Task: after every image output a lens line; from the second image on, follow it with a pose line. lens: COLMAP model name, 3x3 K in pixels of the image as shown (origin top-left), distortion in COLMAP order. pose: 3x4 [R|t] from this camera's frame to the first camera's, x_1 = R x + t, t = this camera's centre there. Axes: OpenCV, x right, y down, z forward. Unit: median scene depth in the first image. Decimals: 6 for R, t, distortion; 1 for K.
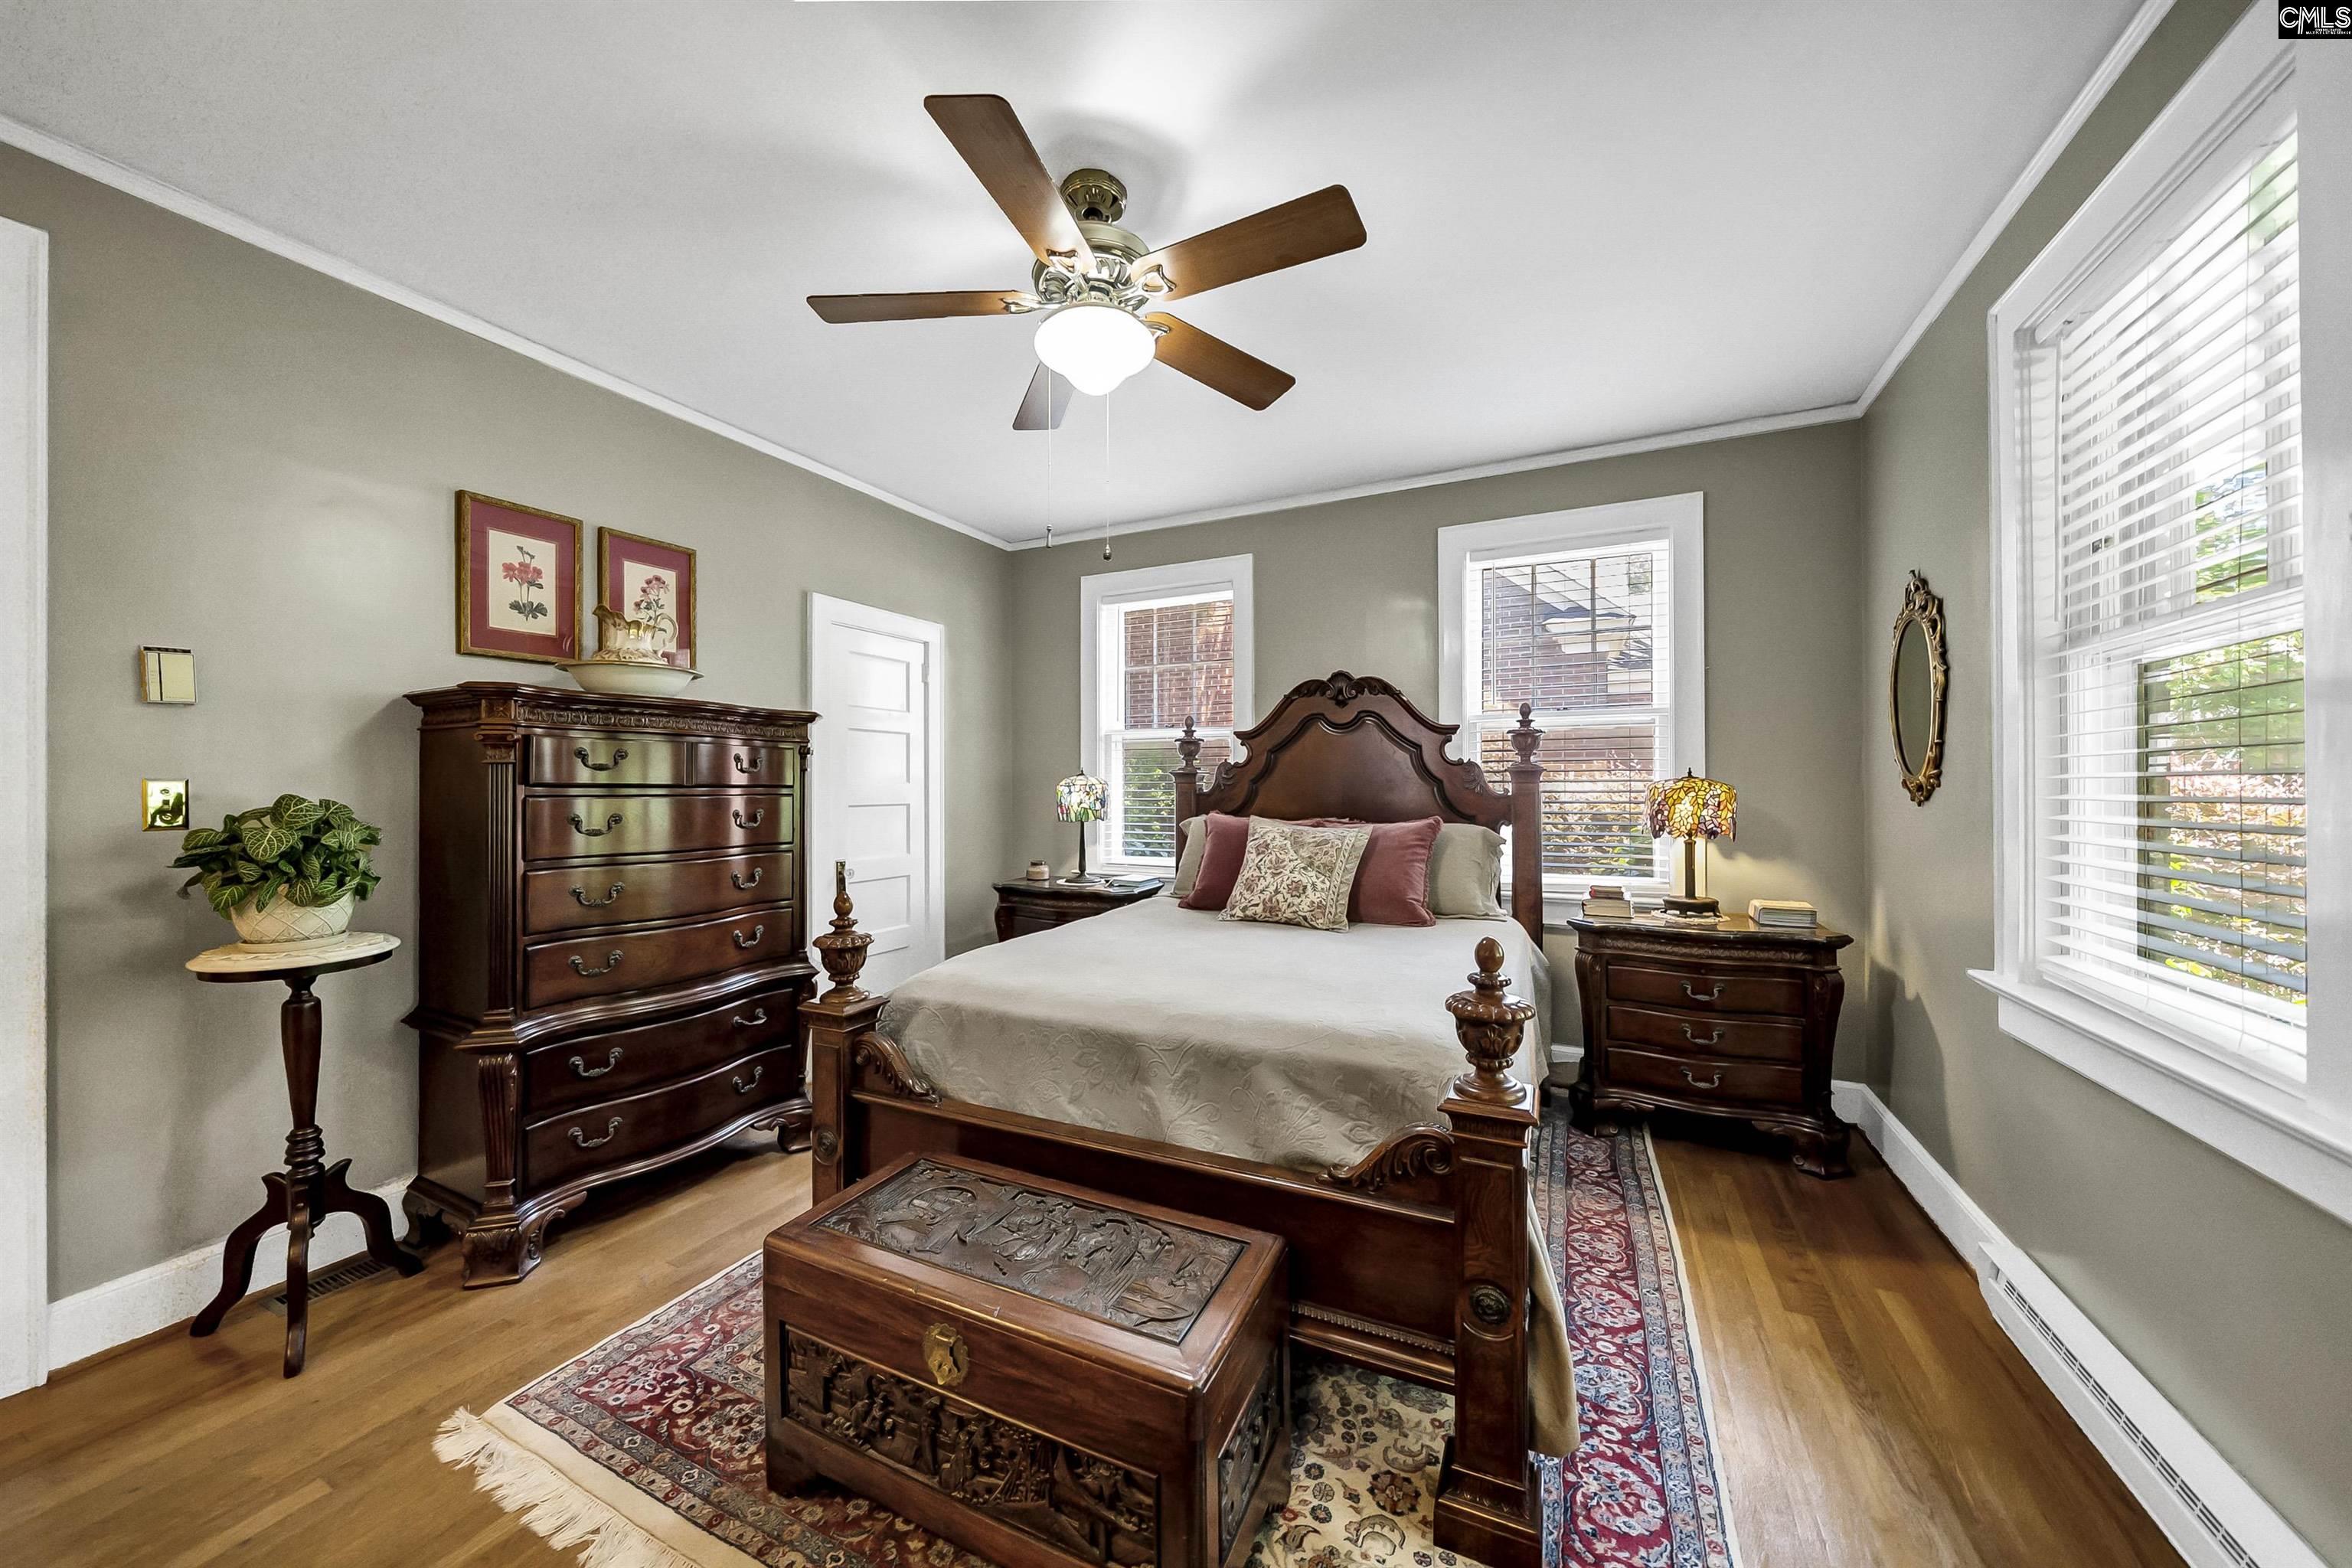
lens RADIAL K [[822.2, 0, 1168.7], [0, 822.2, 783.2], [0, 0, 1]] dist [-0.001619, -0.000054]
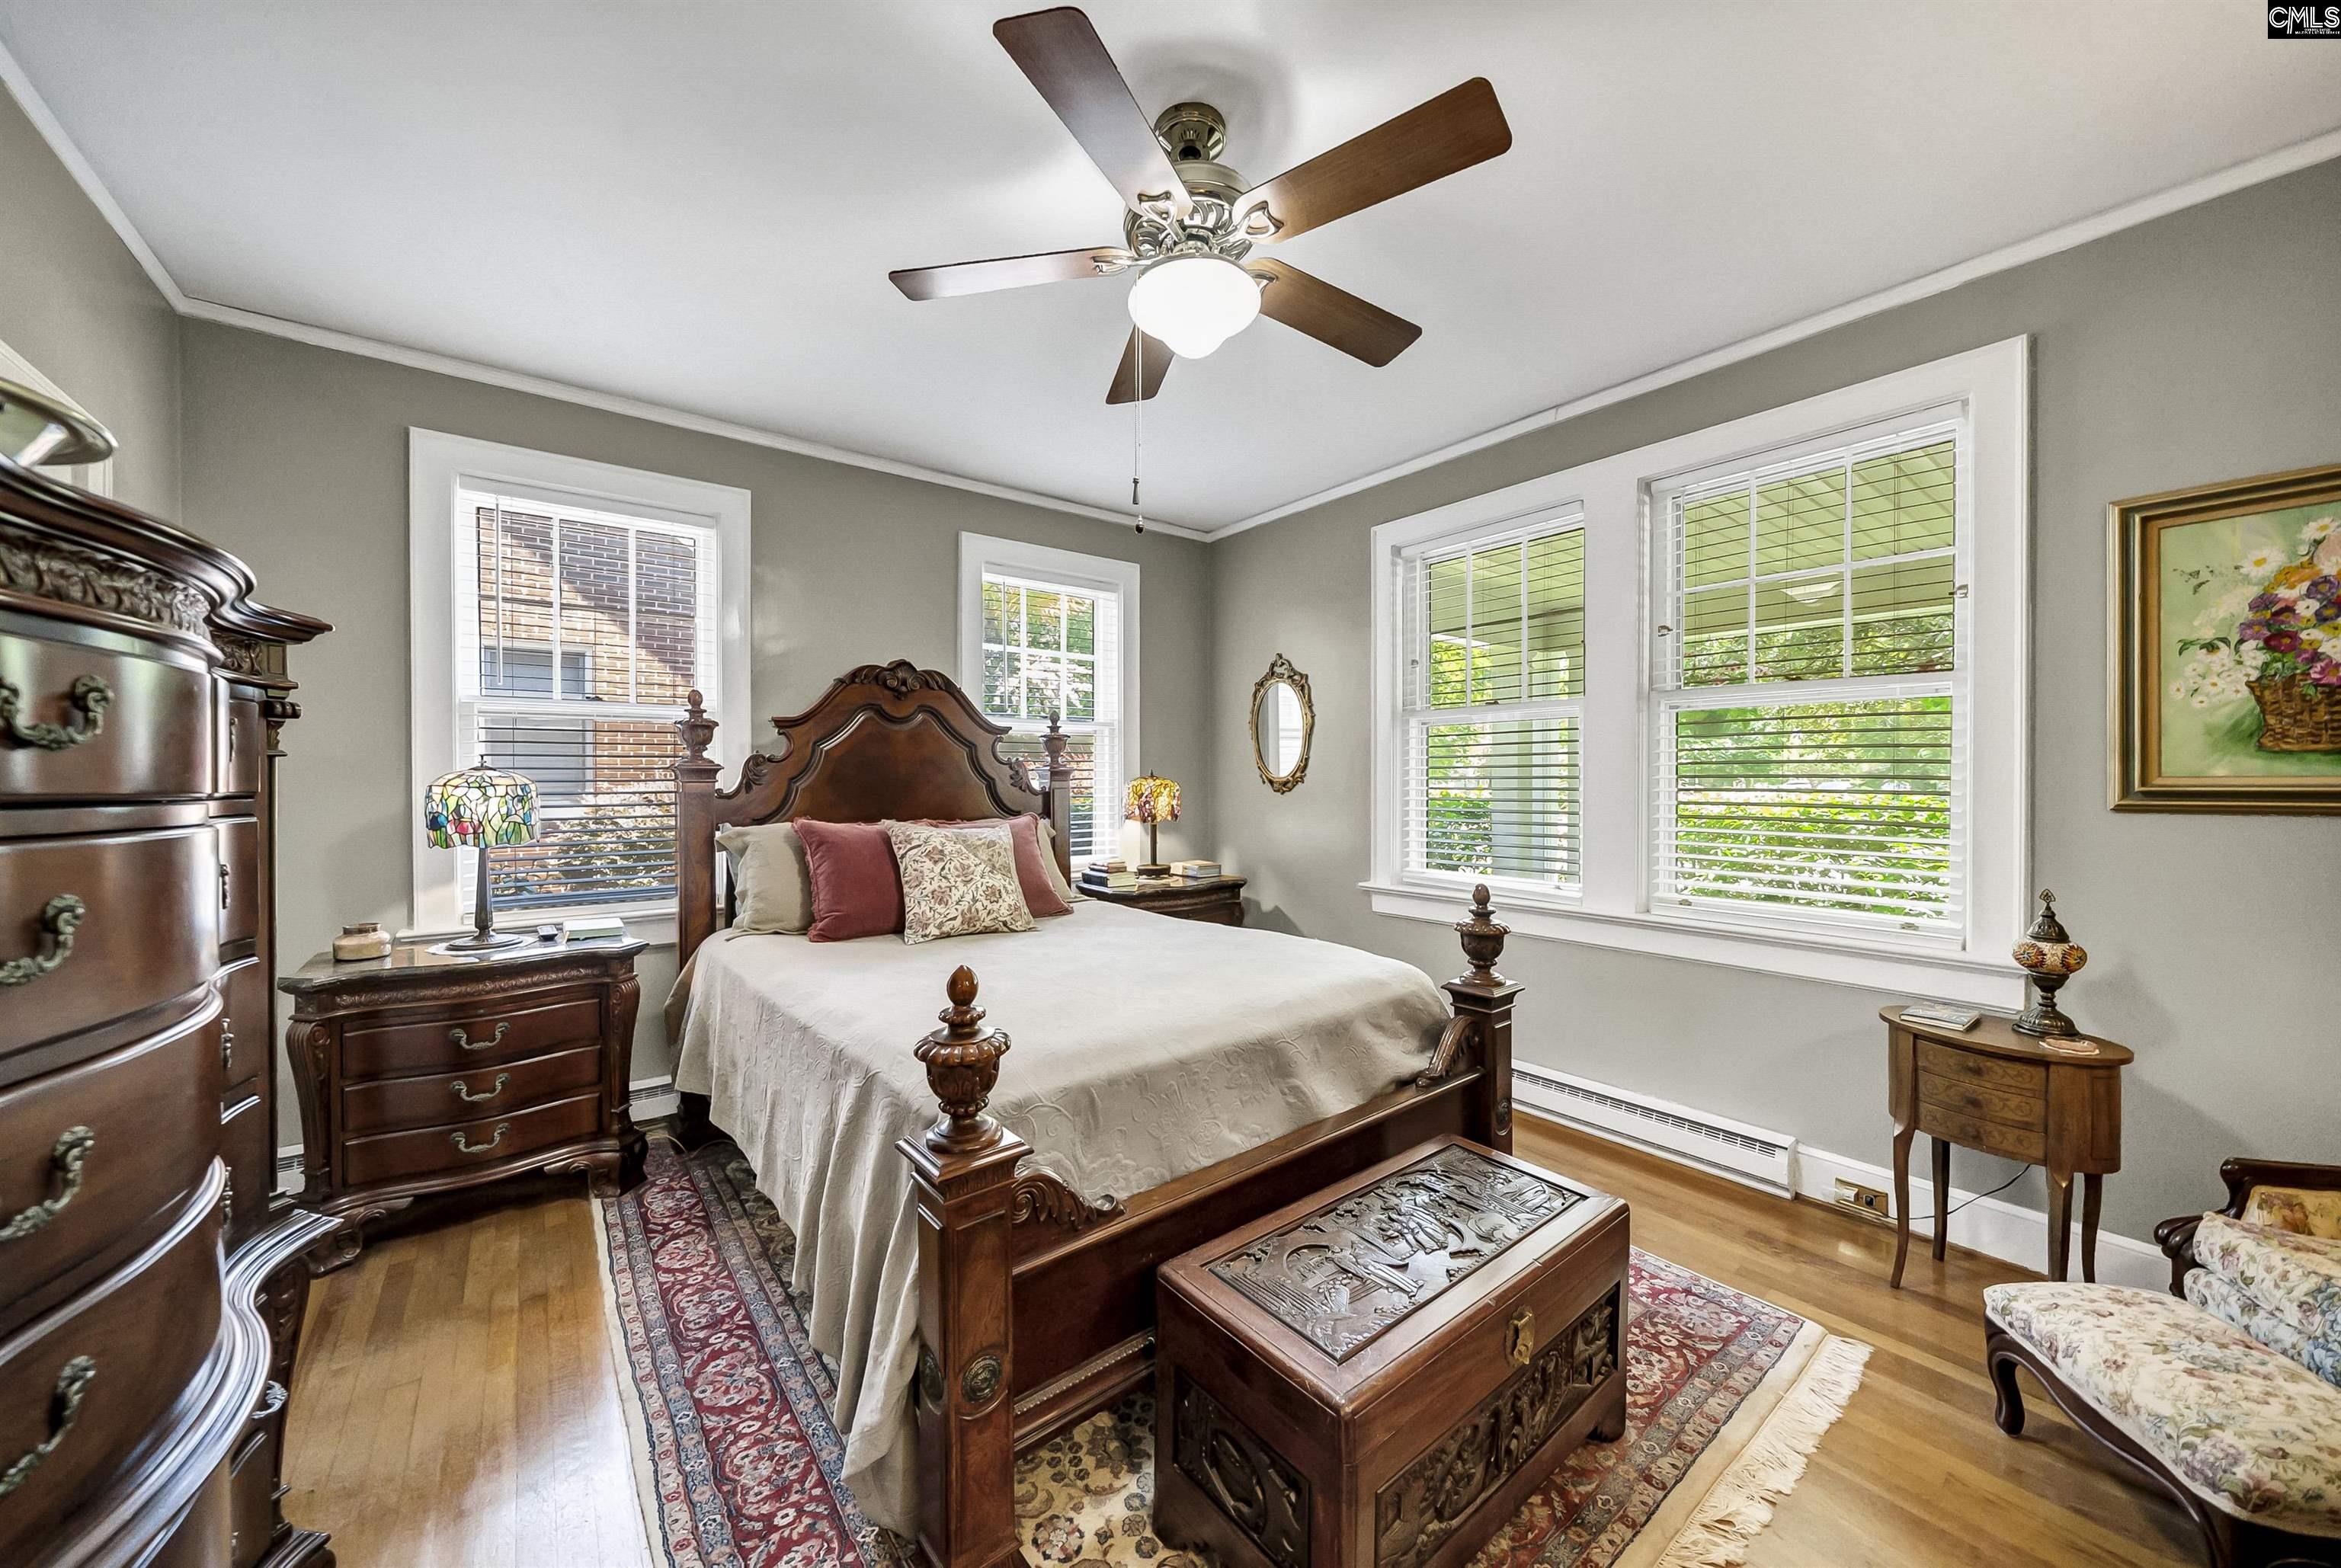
lens RADIAL K [[818.3, 0, 1163.3], [0, 818.3, 783.2], [0, 0, 1]] dist [-0.001619, -0.000054]
pose [[0.441386, -0.006422, 0.897294, -0.620186], [-0.000516, 0.999972, 0.007411, -0.006192], [-0.897317, -0.003734, 0.441370, 0.422078]]
